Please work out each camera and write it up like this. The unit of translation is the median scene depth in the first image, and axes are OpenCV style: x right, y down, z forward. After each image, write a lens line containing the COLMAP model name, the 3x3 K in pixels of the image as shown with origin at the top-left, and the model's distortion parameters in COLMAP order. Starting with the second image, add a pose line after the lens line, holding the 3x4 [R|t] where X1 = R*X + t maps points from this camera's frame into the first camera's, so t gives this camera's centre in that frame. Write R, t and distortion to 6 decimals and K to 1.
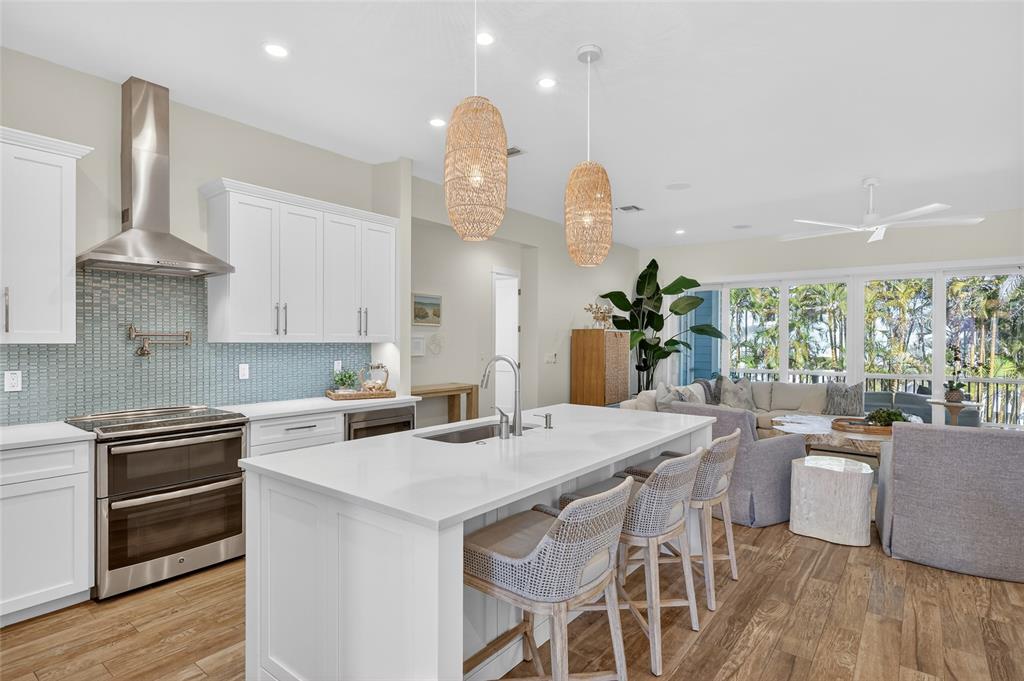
lens RADIAL K [[533.2, 0, 521.0], [0, 533.2, 334.6], [0, 0, 1]] dist [-0.003147, 0.001606]
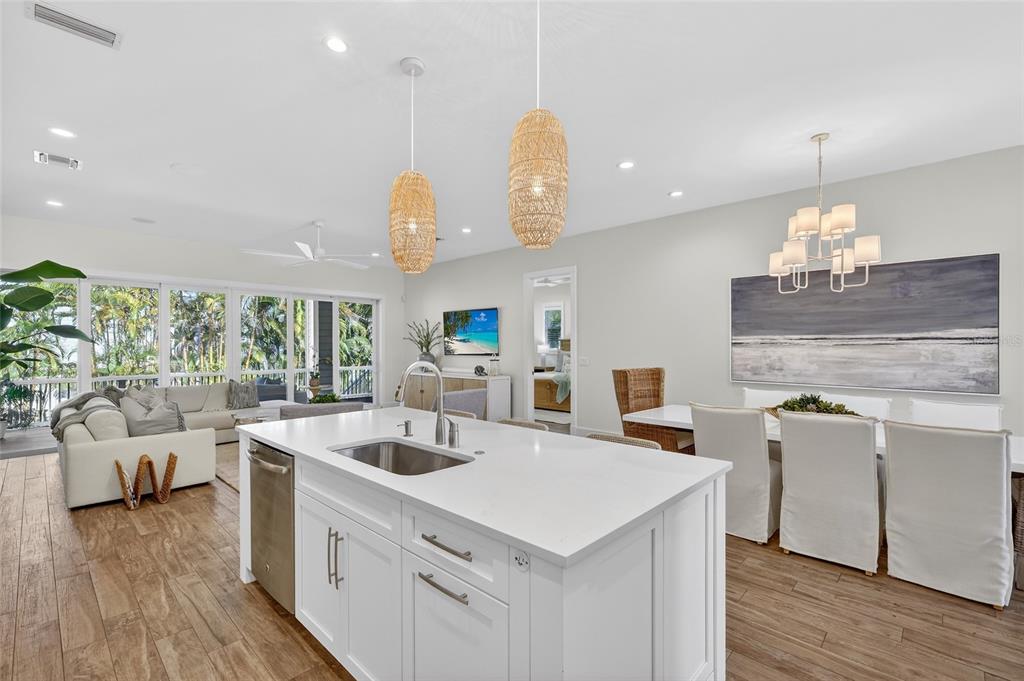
lens RADIAL K [[445.8, 0, 511.8], [0, 445.8, 341.7], [0, 0, 1]] dist [-0.000311, 0.000257]
pose [[0.108767, -0.001768, 0.994066, -0.308939], [-0.003441, 0.999992, 0.002155, 0.002048], [-0.994061, -0.003655, 0.108760, 0.308304]]
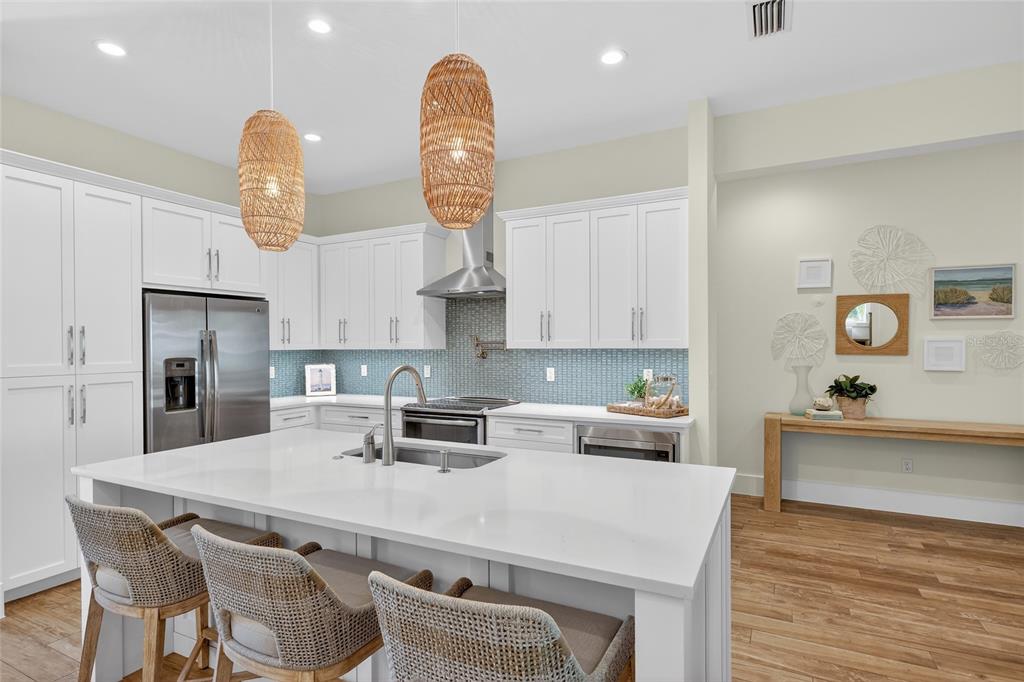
lens RADIAL K [[533.2, 0, 506.1], [0, 533.2, 351.0], [0, 0, 1]] dist [-0.003147, 0.001606]
pose [[0.171592, 0.005402, -0.985153, 0.327883], [0.015625, 0.999844, 0.008204, 0.005795], [0.985044, -0.016801, 0.171481, 0.417729]]
